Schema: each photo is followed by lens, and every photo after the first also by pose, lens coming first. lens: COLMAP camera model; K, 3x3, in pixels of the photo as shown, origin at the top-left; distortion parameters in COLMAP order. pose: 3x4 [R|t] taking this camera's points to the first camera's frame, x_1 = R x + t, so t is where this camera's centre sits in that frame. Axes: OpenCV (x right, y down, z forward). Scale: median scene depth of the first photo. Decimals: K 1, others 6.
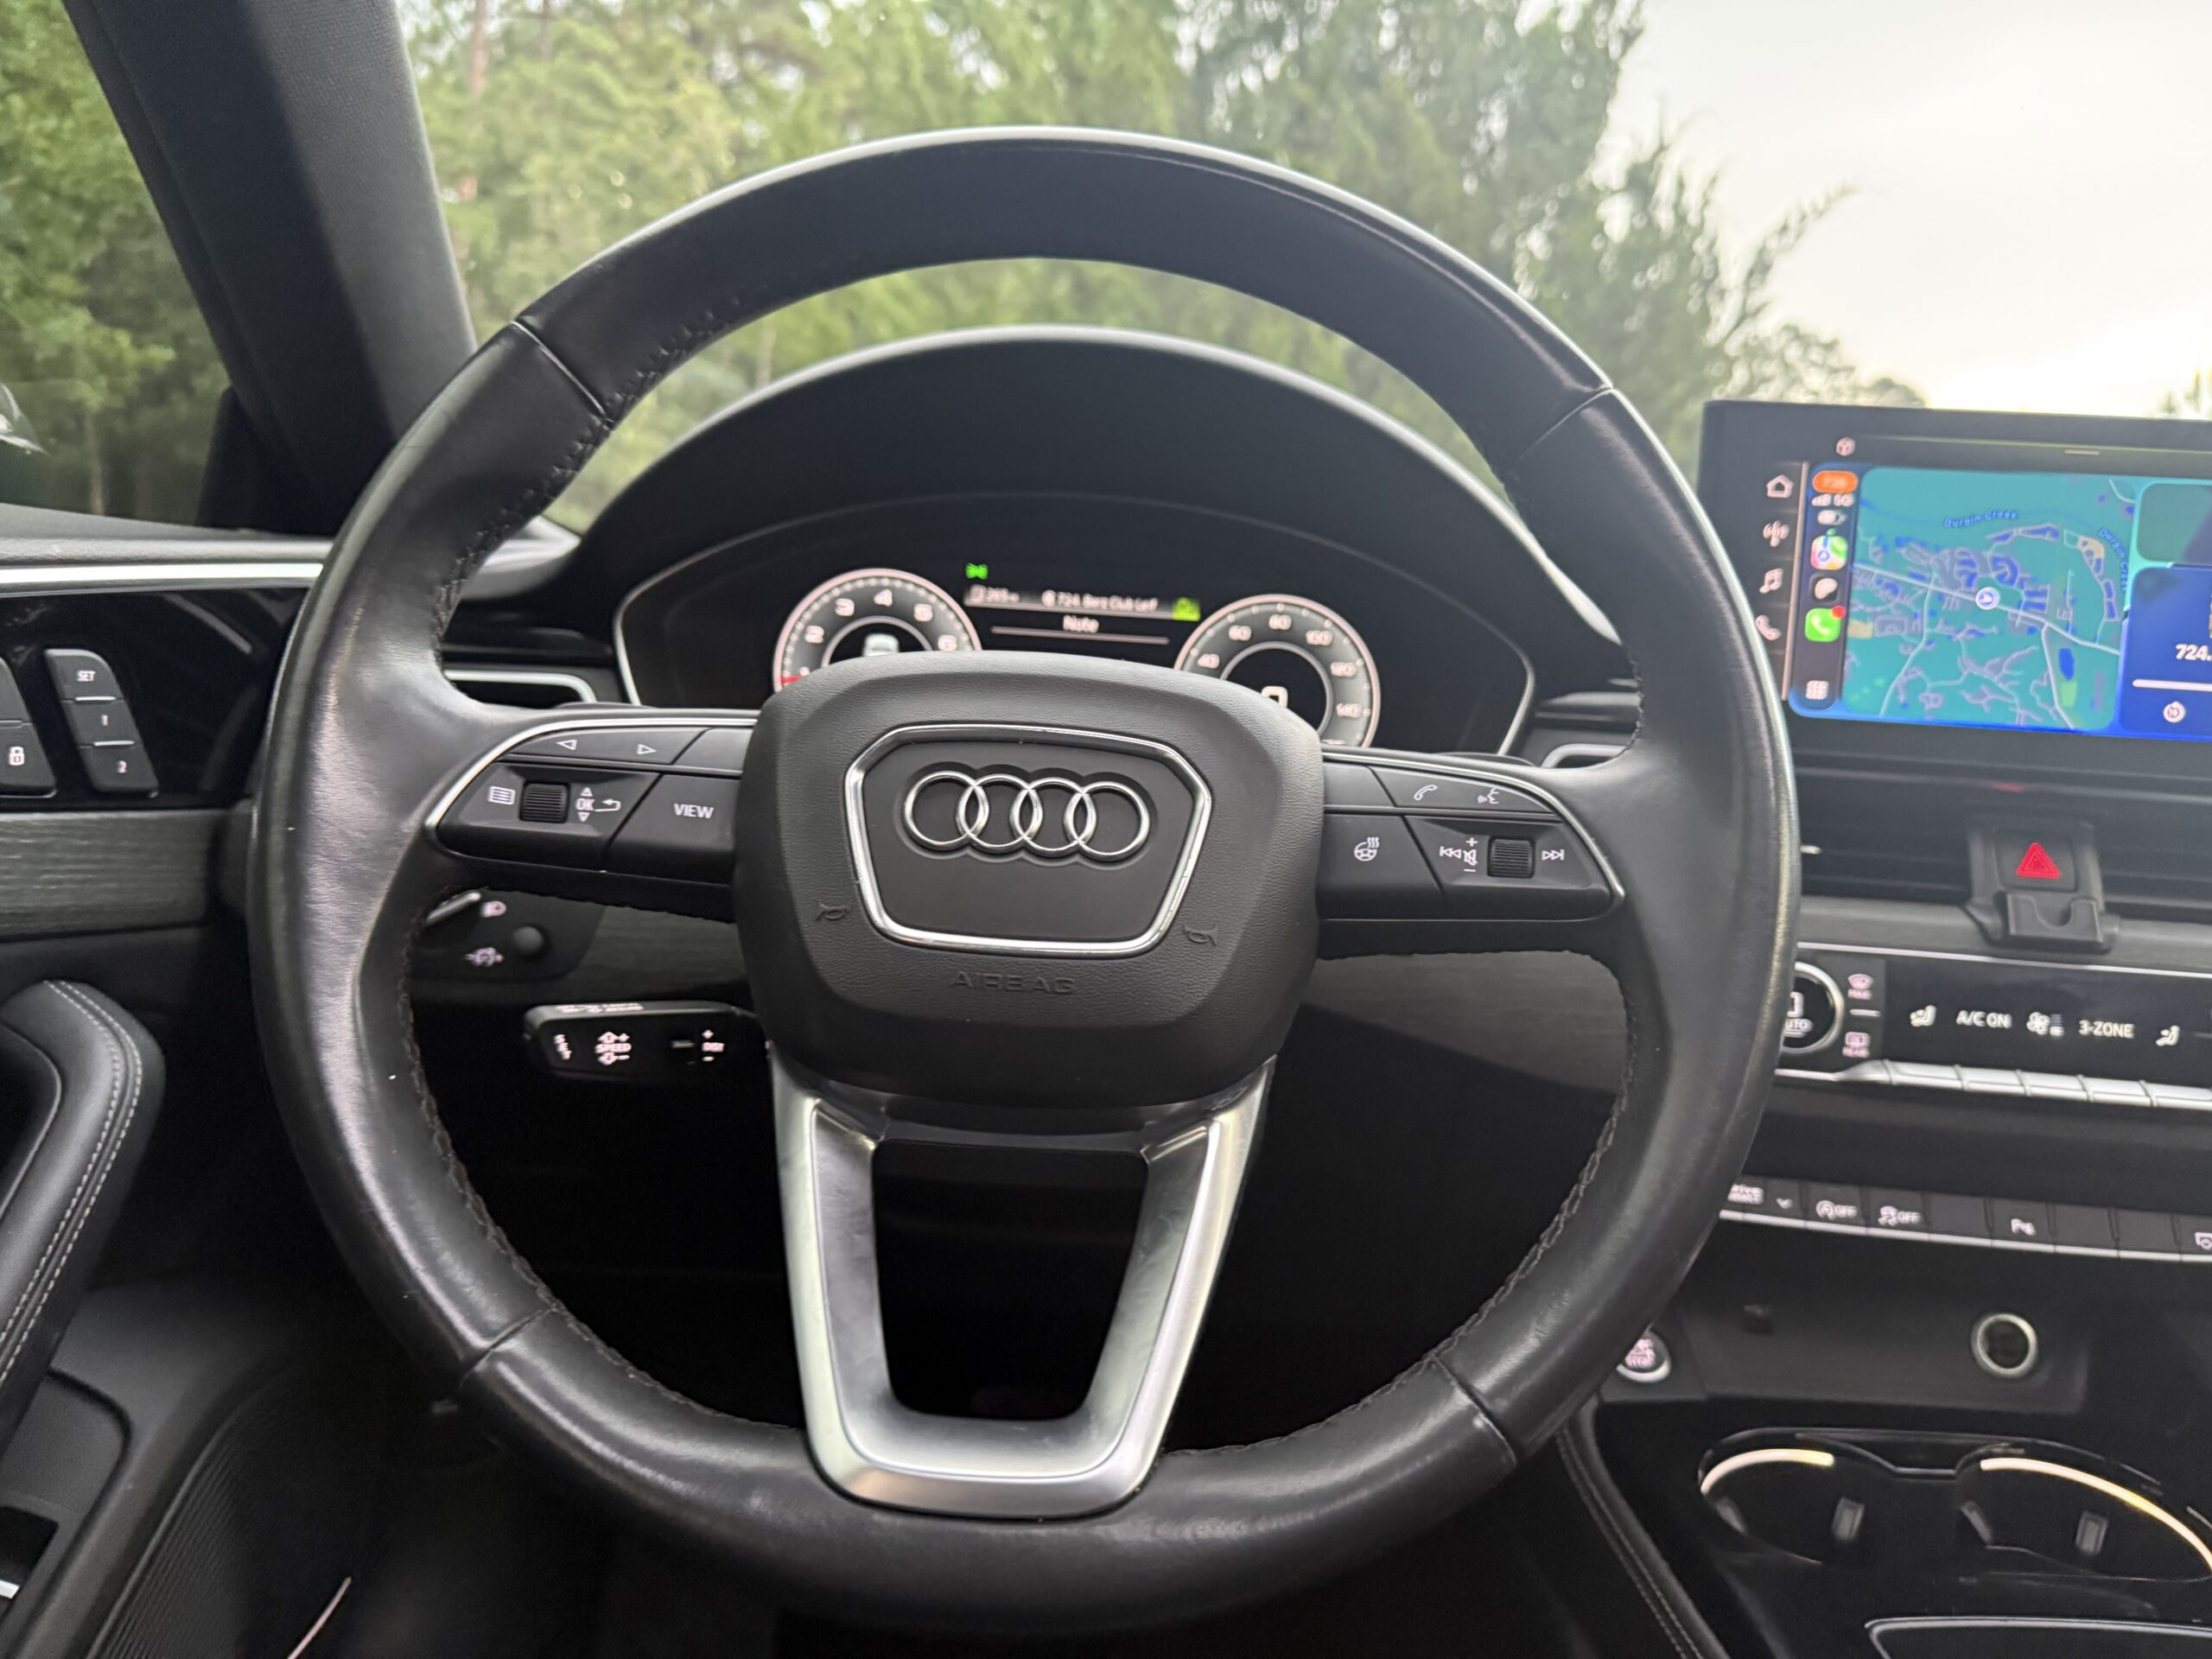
lens RADIAL K [[1577.3, 0, 1098.0], [0, 1577.3, 839.9], [0, 0, 1]] dist [0.035735, -0.046742]
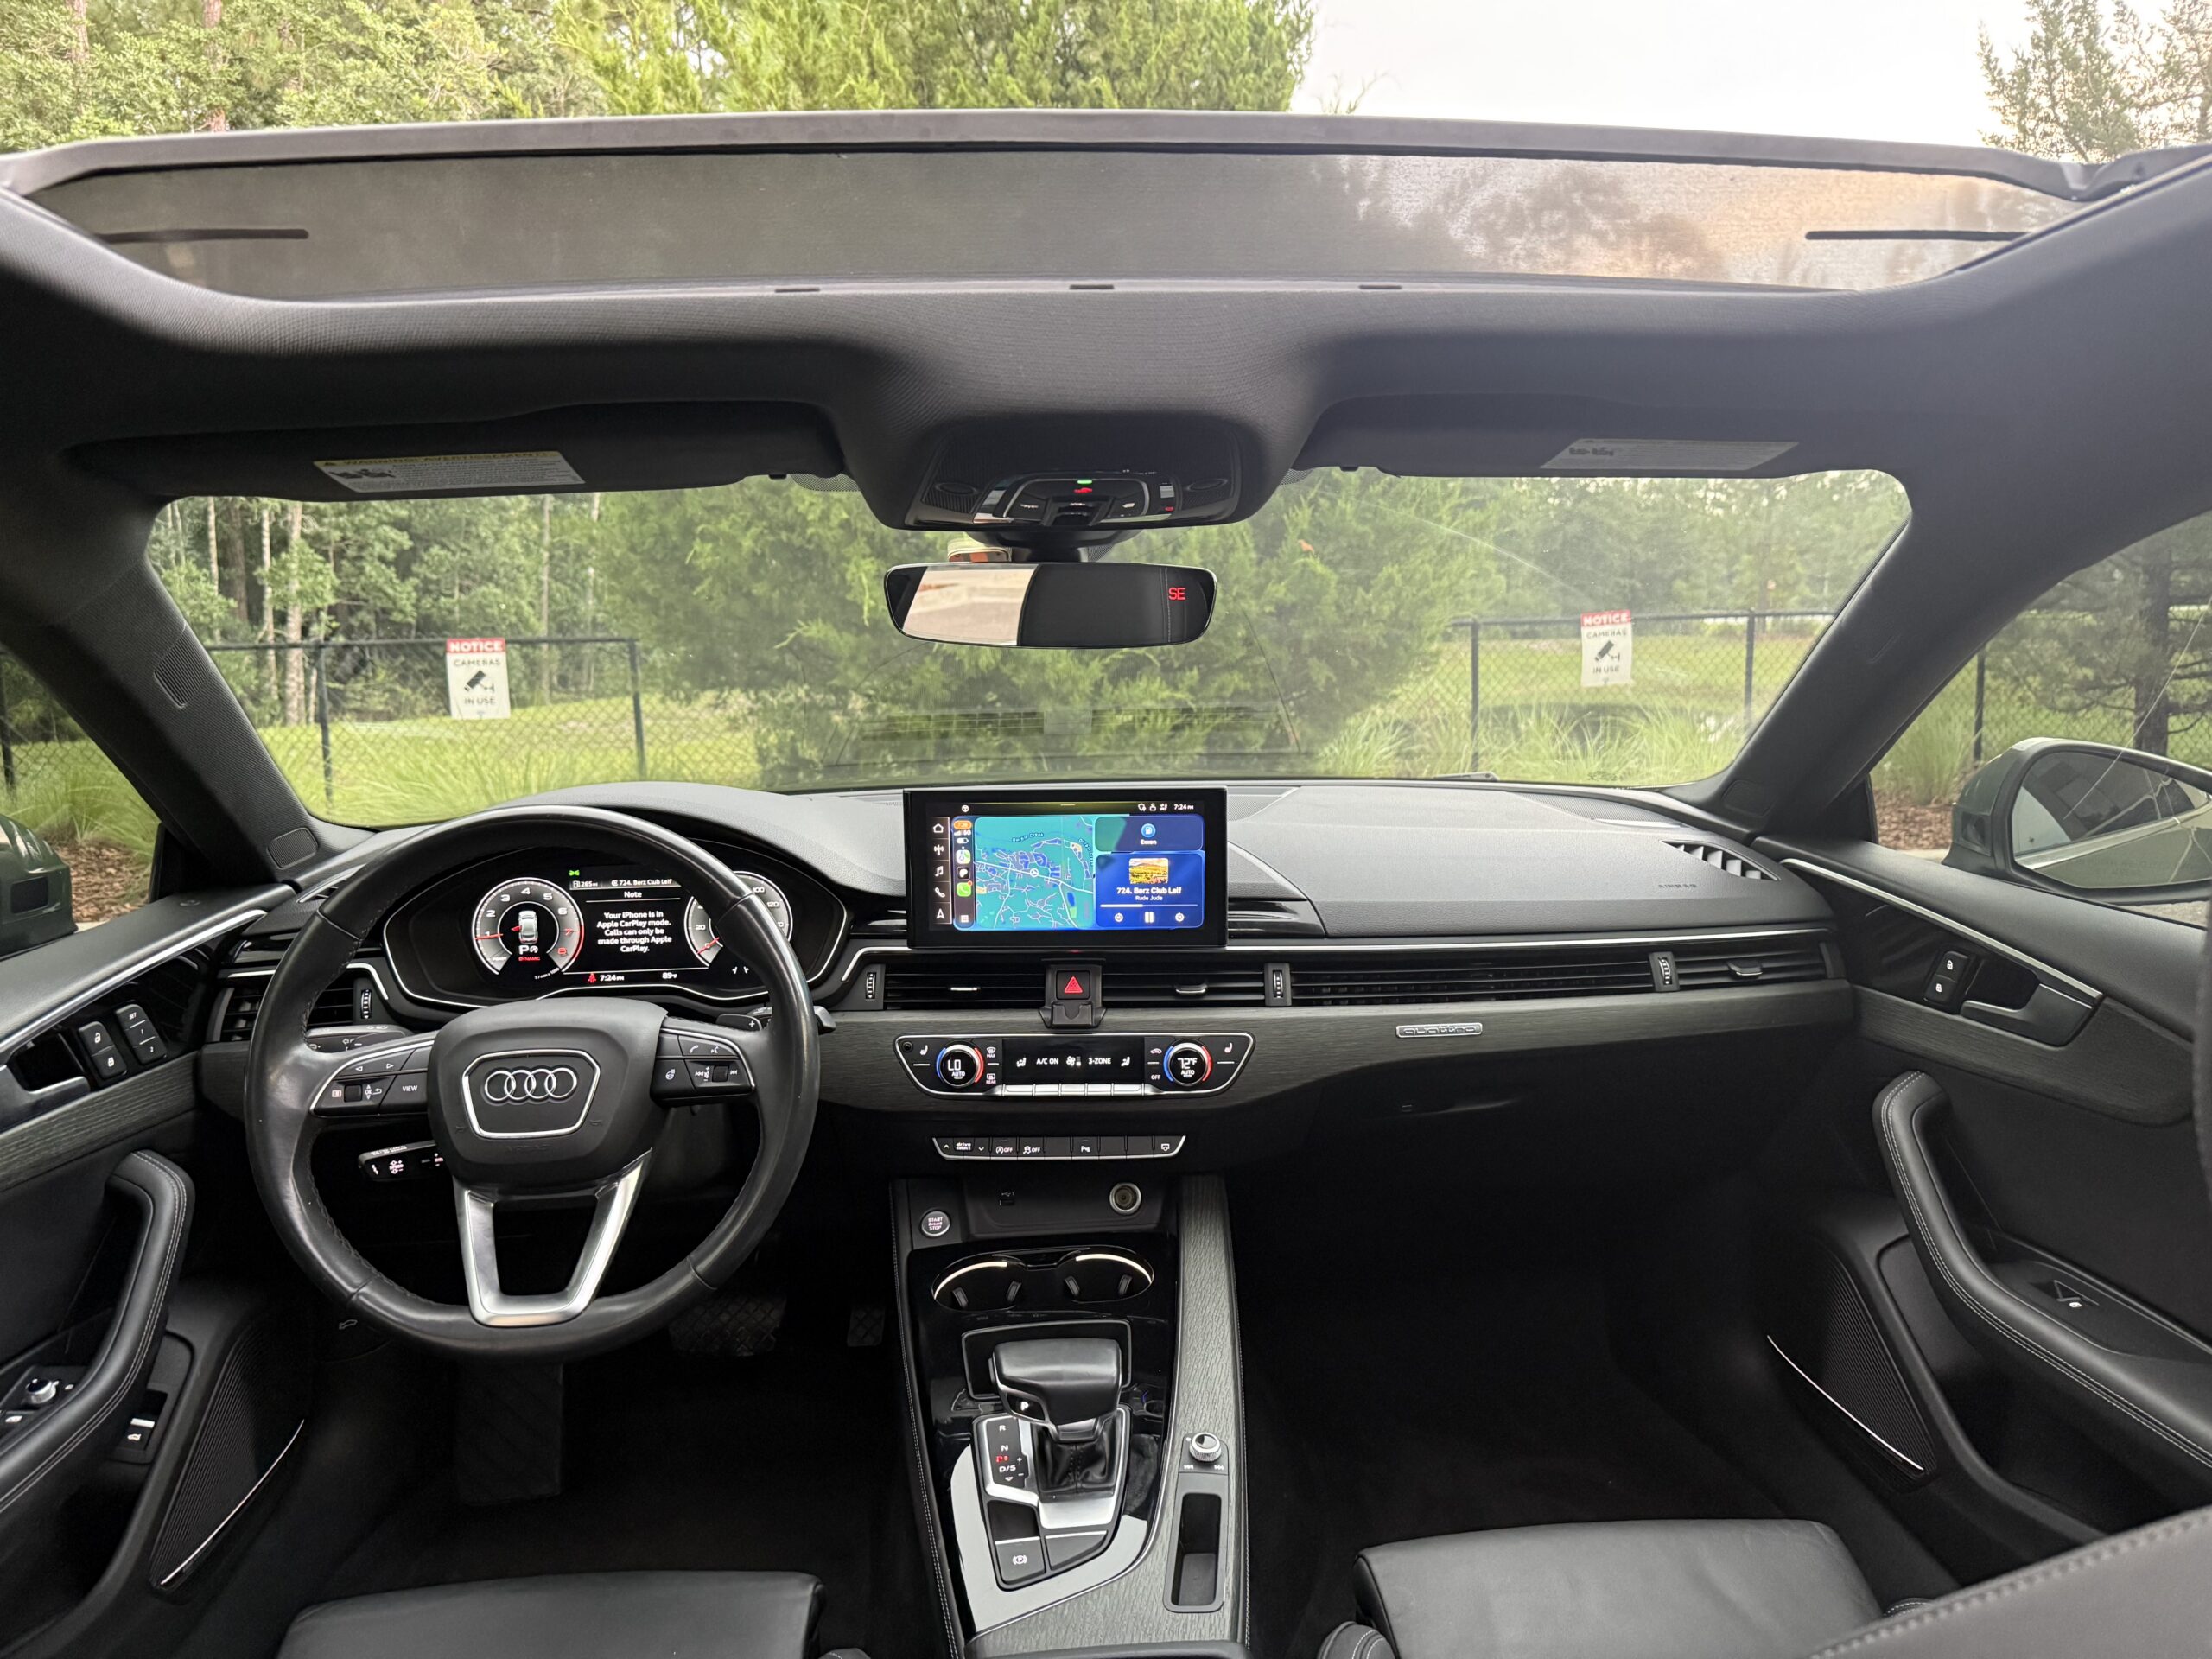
lens RADIAL K [[1577.3, 0, 1110.0], [0, 1577.3, 809.1], [0, 0, 1]] dist [0.035735, -0.046742]
pose [[0.991298, -0.092939, 0.093219, 0.470276], [0.087321, 0.994209, 0.062641, -0.366202], [-0.098501, -0.053956, 0.993673, -1.168292]]
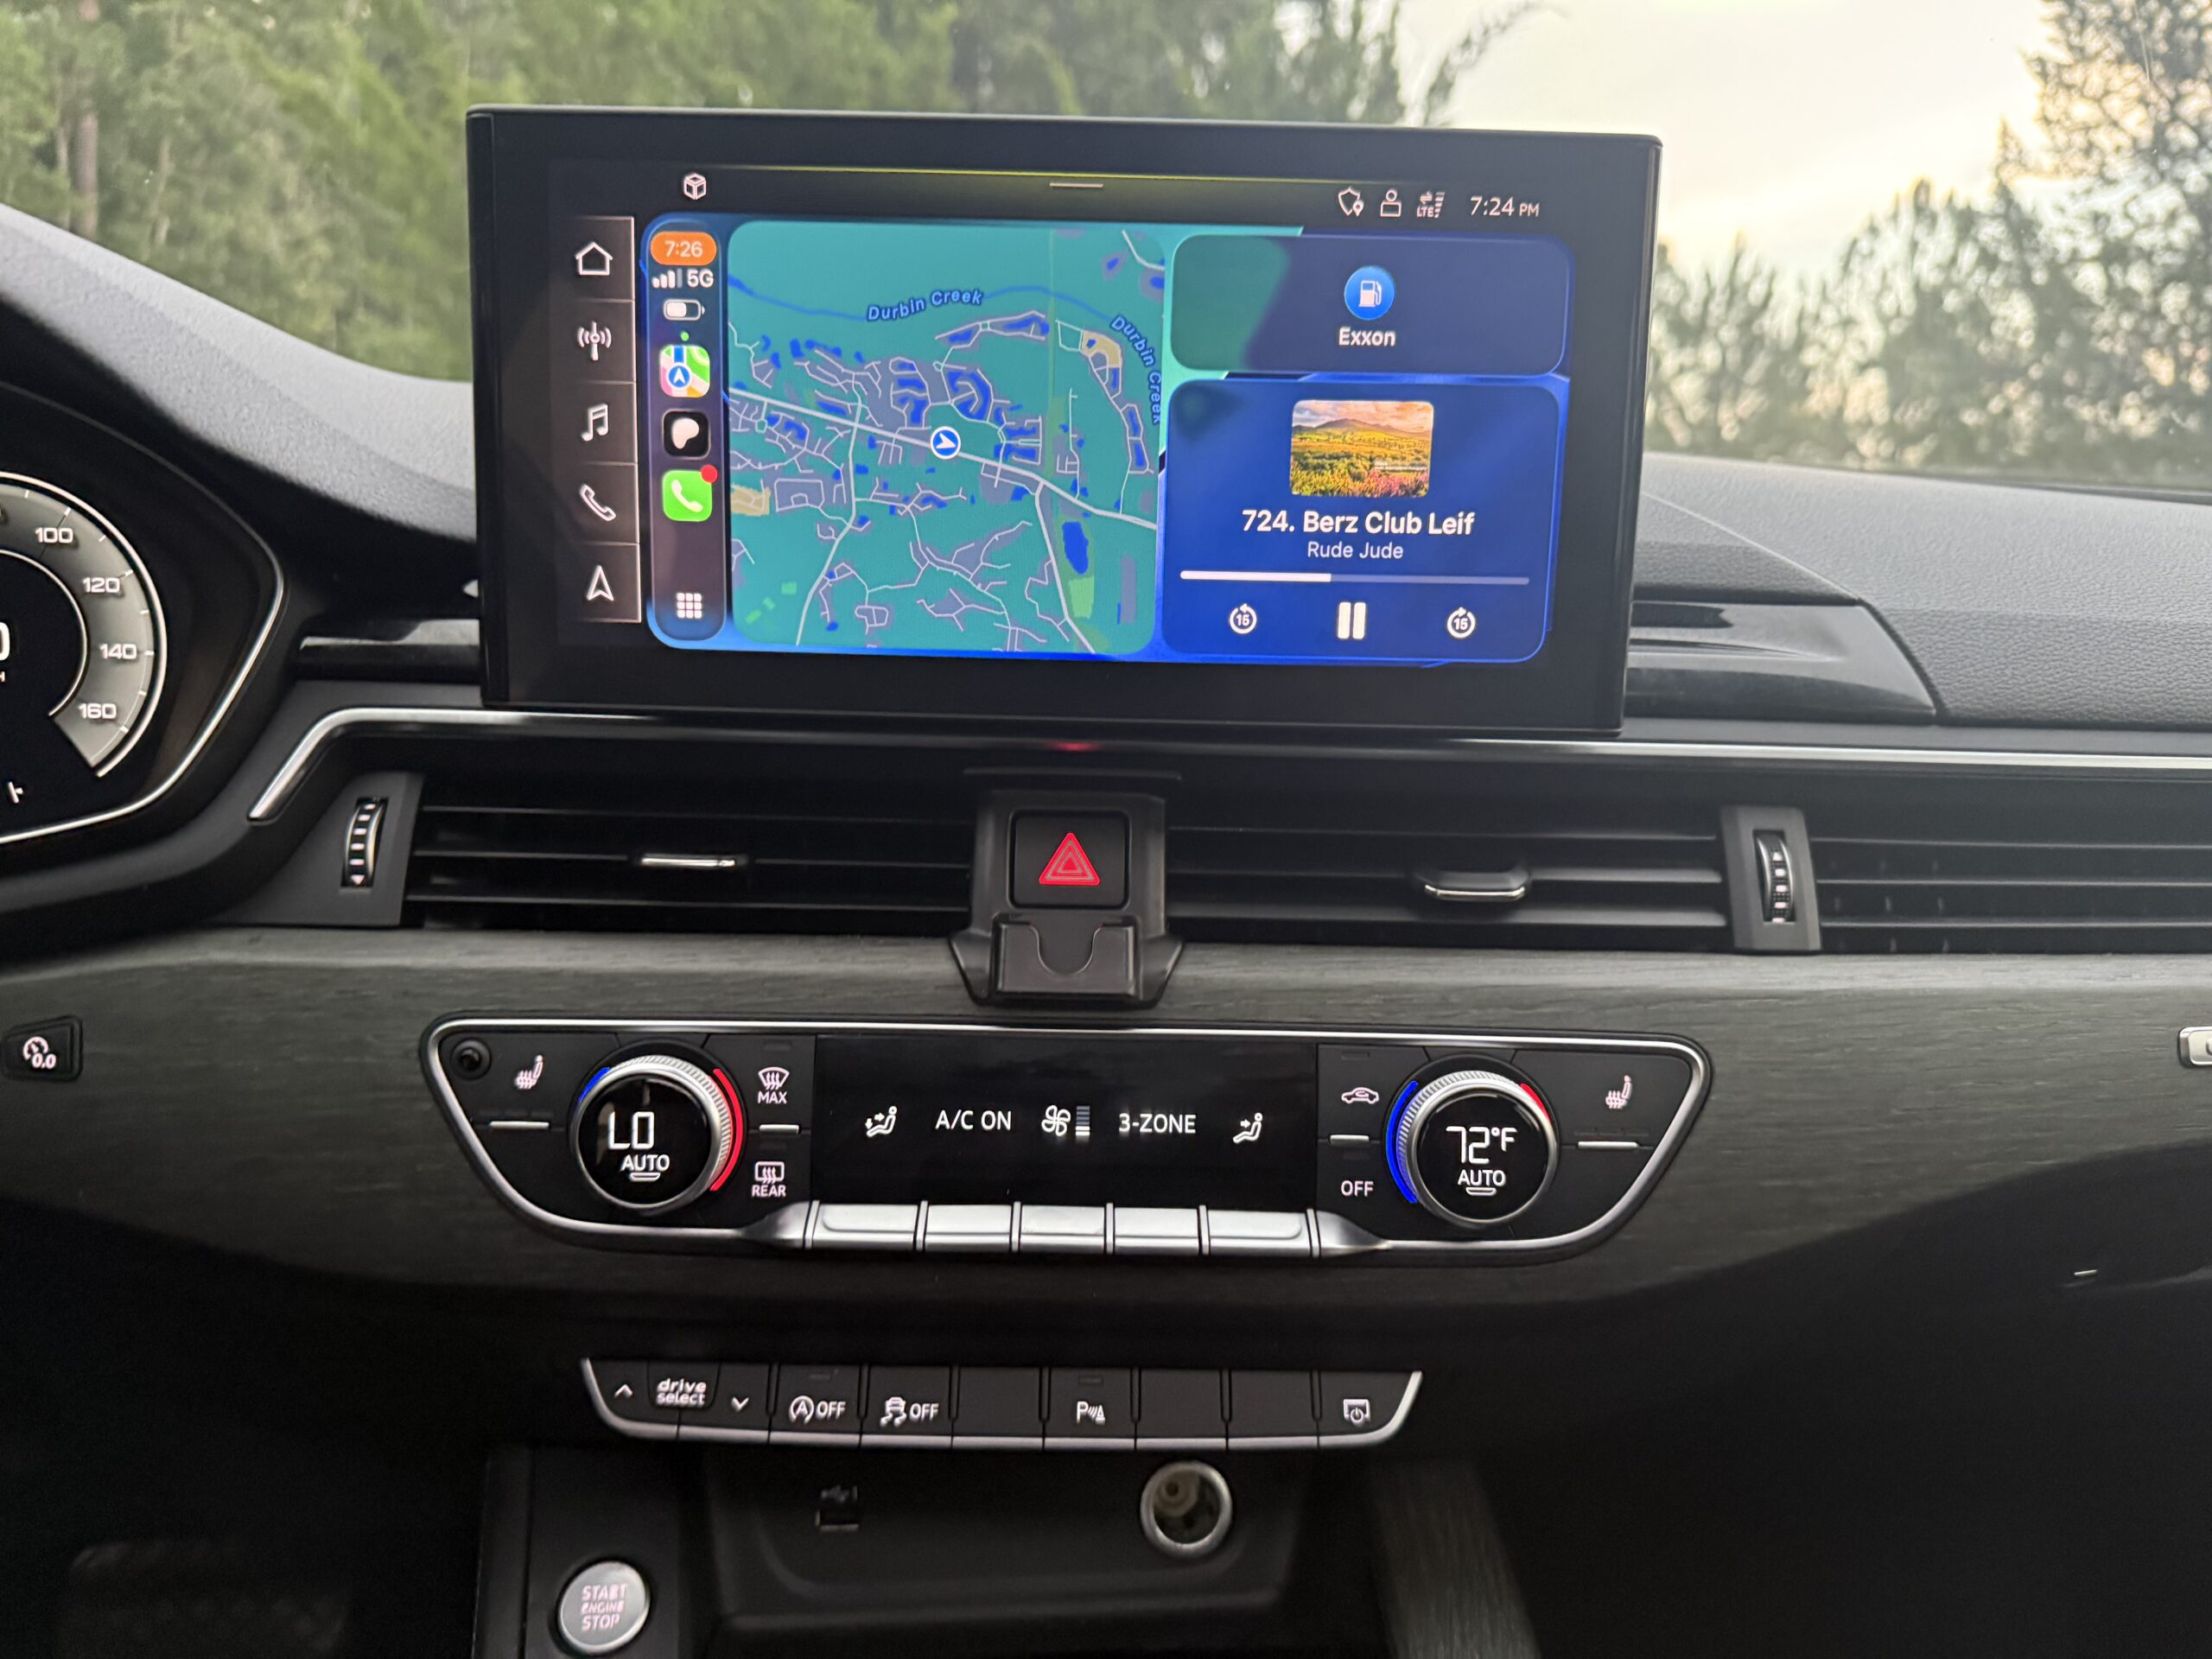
lens RADIAL K [[1577.3, 0, 1106.3], [0, 1577.3, 836.7], [0, 0, 1]] dist [0.035735, -0.046742]
pose [[0.988424, -0.066710, 0.136263, 0.529531], [0.054332, 0.994218, 0.092624, -0.054594], [-0.141654, -0.084148, 0.986333, 0.381005]]
